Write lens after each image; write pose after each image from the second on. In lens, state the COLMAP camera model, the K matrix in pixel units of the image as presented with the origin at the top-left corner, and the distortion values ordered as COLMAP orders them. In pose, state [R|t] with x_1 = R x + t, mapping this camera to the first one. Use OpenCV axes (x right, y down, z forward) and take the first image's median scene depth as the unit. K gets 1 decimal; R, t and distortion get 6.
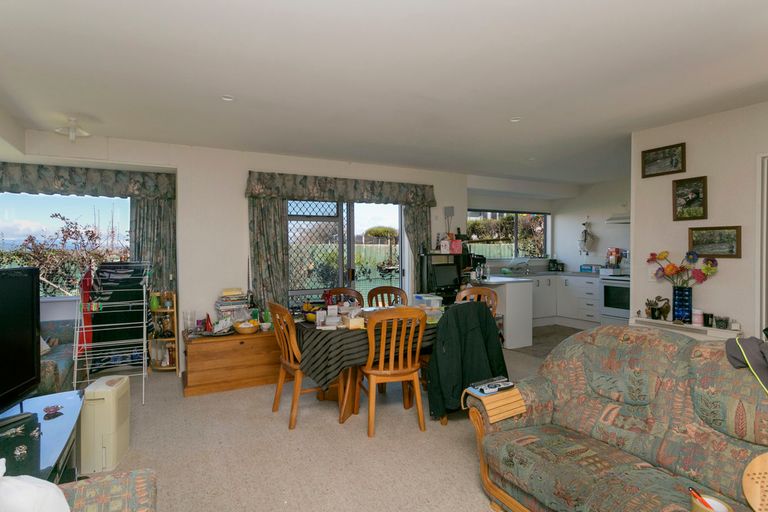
lens RADIAL K [[416.9, 0, 383.1], [0, 416.9, 249.7], [0, 0, 1]] dist [0.000760, 0.000068]
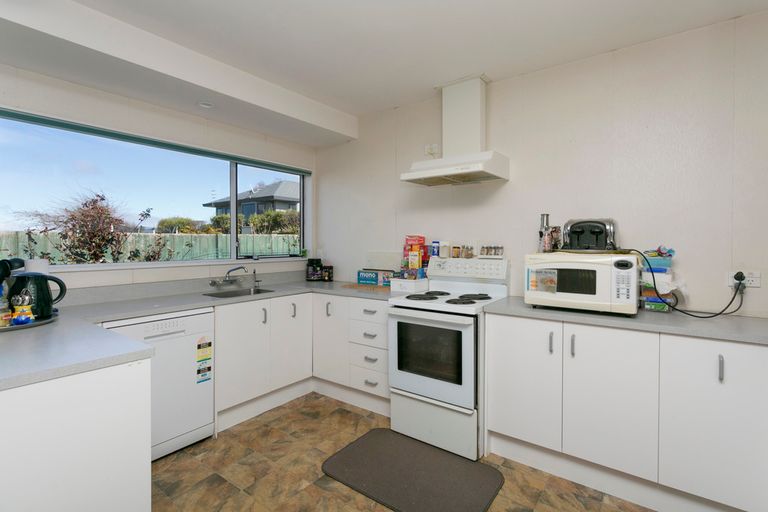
lens RADIAL K [[367.7, 0, 383.5], [0, 367.7, 248.1], [0, 0, 1]] dist [-0.000534, 0.000234]
pose [[0.907916, -0.002459, 0.419145, 0.293046], [-0.001444, 0.999959, 0.008993, 0.005169], [-0.419150, -0.008771, 0.907875, 0.541807]]
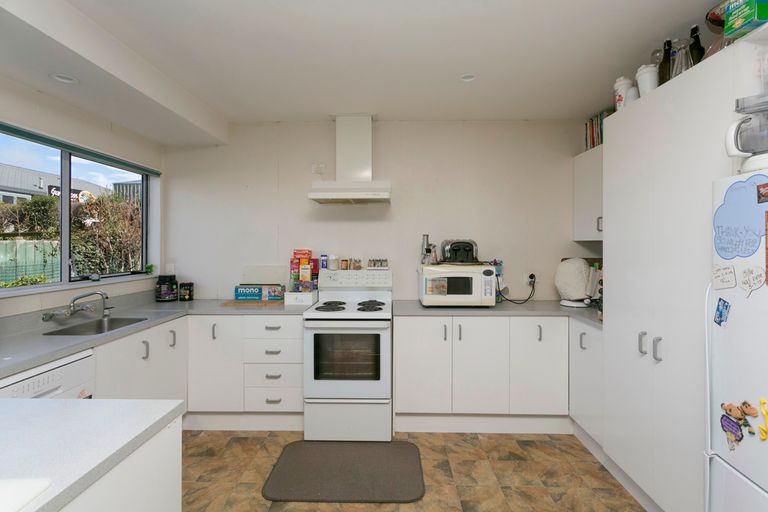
lens RADIAL K [[368.8, 0, 383.6], [0, 368.8, 244.3], [0, 0, 1]] dist [-0.000142, 0.000163]
pose [[0.498350, 0.006291, 0.866953, 0.179276], [0.002653, 0.999958, -0.008781, -0.006330], [-0.866972, 0.006676, 0.498312, 0.602206]]
